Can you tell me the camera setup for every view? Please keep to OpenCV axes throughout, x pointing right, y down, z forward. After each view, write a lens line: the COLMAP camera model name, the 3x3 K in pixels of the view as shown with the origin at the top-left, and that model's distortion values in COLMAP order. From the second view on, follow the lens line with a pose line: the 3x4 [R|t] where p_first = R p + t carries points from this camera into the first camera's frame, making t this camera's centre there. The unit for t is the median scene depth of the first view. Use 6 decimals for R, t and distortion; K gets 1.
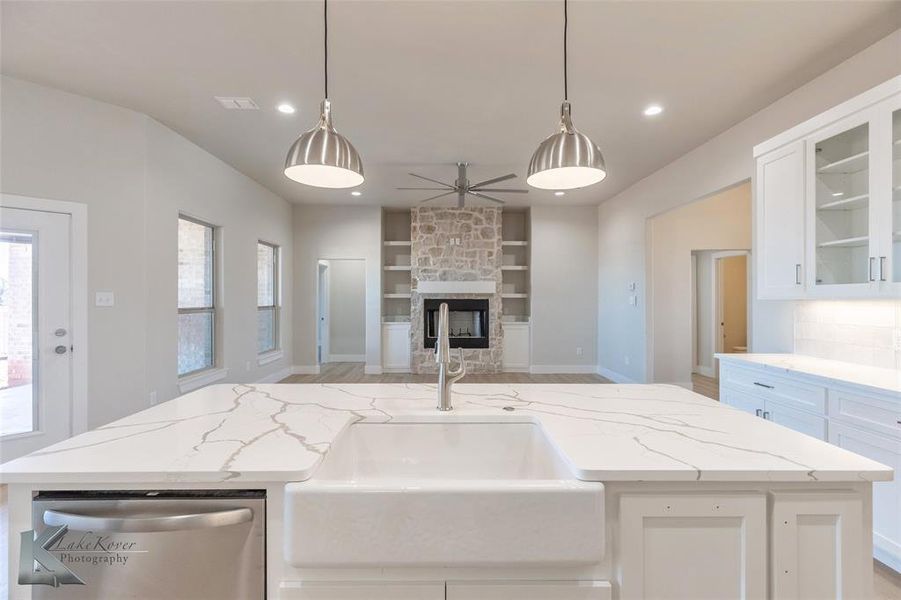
lens RADIAL K [[408.9, 0, 456.1], [0, 408.9, 301.1], [0, 0, 1]] dist [0.001408, 0.000029]
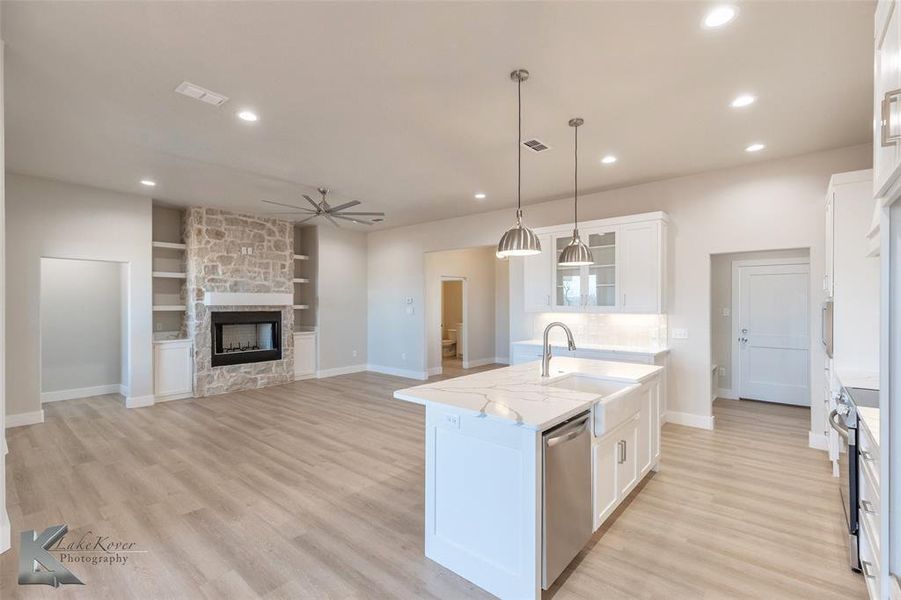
lens RADIAL K [[408.9, 0, 456.1], [0, 408.9, 301.1], [0, 0, 1]] dist [0.001408, 0.000029]
pose [[0.642927, 0.004291, 0.765915, -0.418863], [0.004641, 0.999944, -0.009498, -0.017463], [-0.765913, 0.009662, 0.642871, 0.016714]]
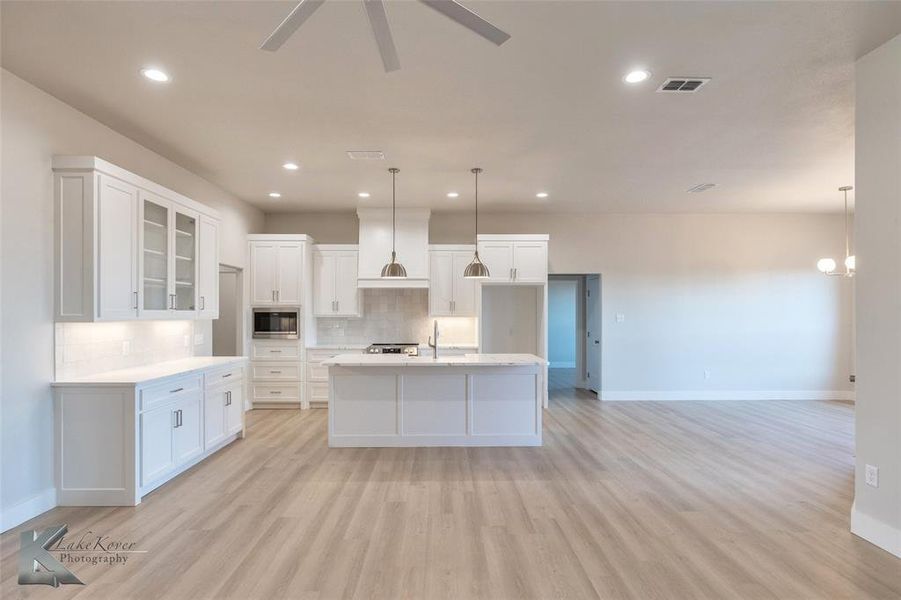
lens RADIAL K [[408.9, 0, 456.1], [0, 408.9, 301.1], [0, 0, 1]] dist [0.001408, 0.000029]
pose [[-0.999973, -0.000973, 0.007257, -0.042092], [-0.001140, 0.999732, -0.023116, -0.015416], [-0.007233, -0.023123, -0.999706, 0.900472]]
